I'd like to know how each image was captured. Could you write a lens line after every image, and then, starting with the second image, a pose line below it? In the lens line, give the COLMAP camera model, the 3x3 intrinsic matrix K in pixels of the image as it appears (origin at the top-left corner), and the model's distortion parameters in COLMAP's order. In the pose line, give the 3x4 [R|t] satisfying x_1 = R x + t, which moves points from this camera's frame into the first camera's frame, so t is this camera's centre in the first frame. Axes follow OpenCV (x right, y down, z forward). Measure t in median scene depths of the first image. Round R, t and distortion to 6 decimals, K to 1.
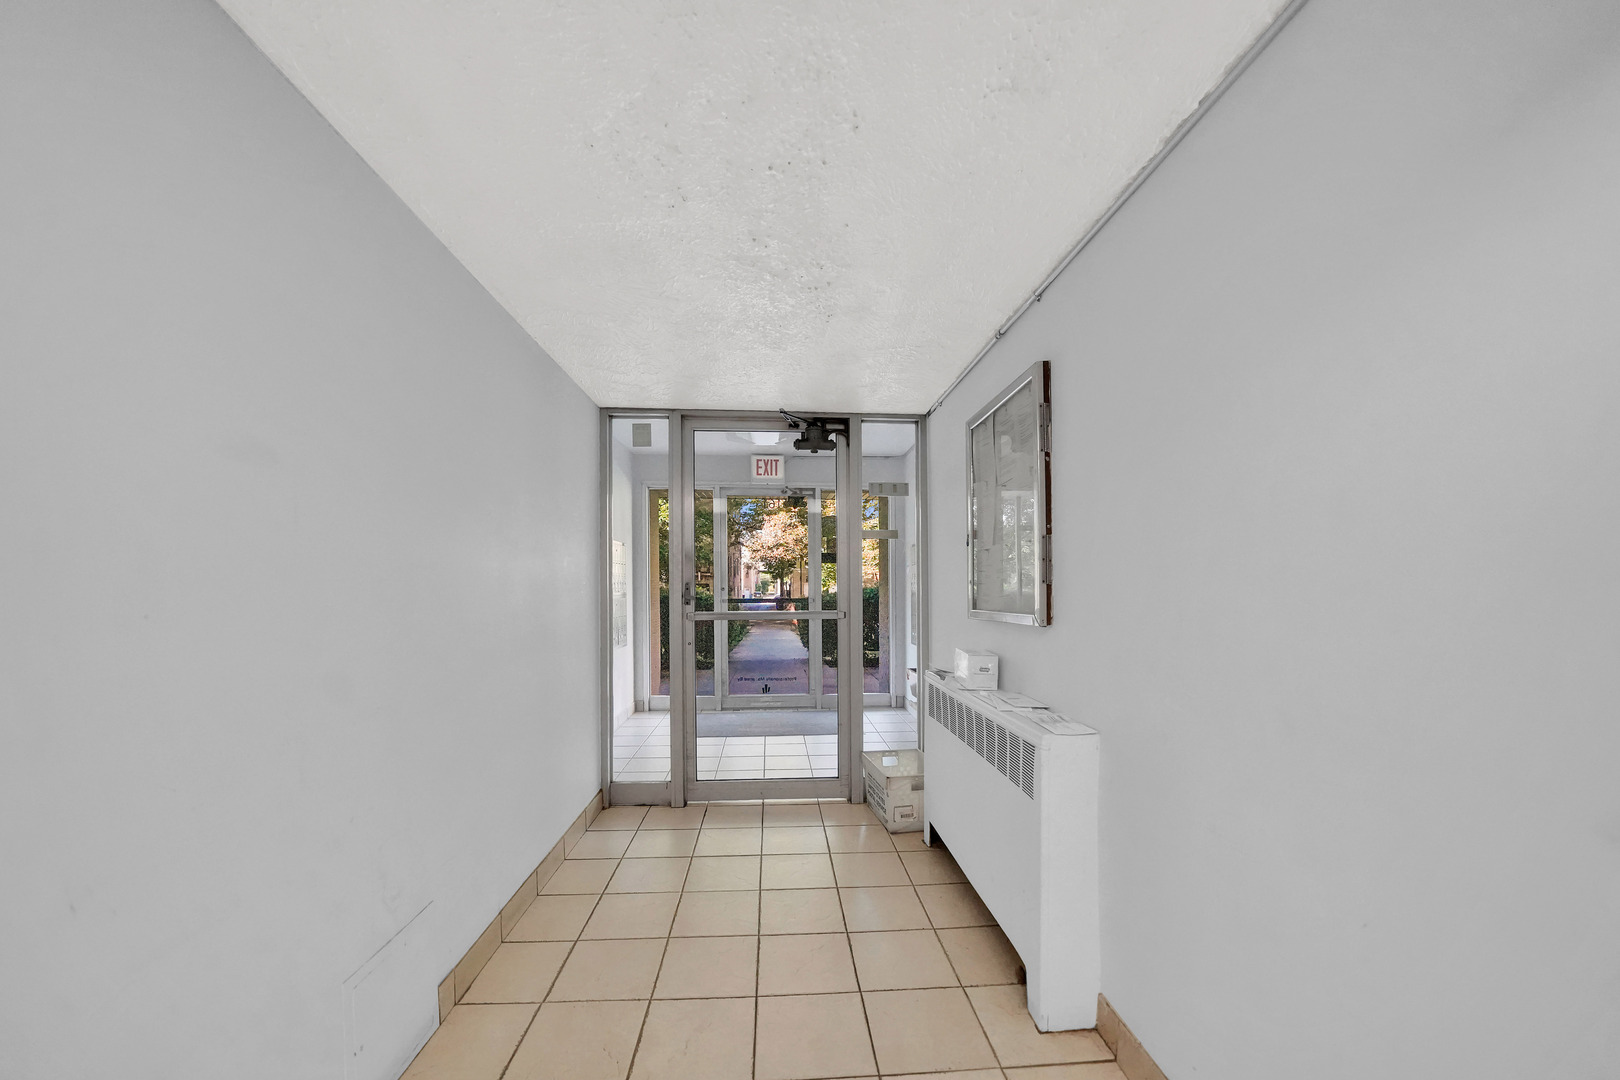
lens RADIAL K [[577.8, 0, 812.6], [0, 577.8, 545.0], [0, 0, 1]] dist [-0.024144, -0.000010]
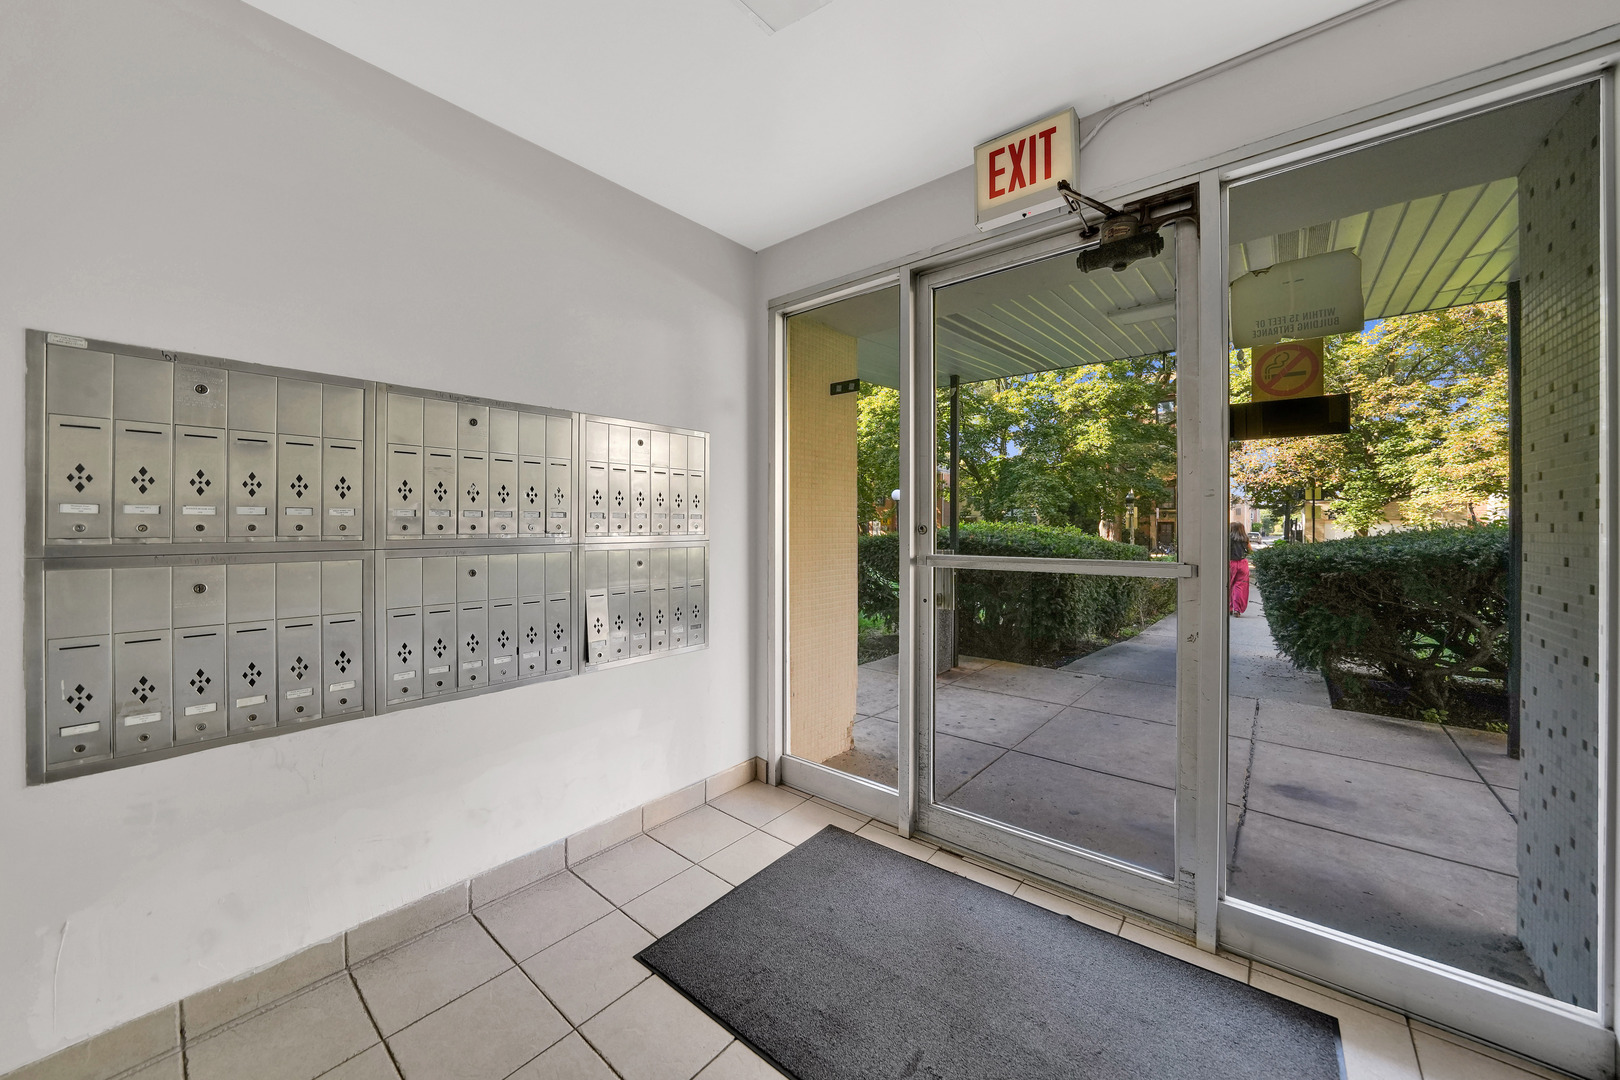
lens RADIAL K [[585.0, 0, 812.2], [0, 585.0, 533.1], [0, 0, 1]] dist [-0.020056, -0.000051]
pose [[0.730946, 0.013421, -0.682303, 0.062013], [0.044915, 0.996693, 0.067722, 0.046990], [0.680955, -0.080147, 0.727926, 0.662280]]
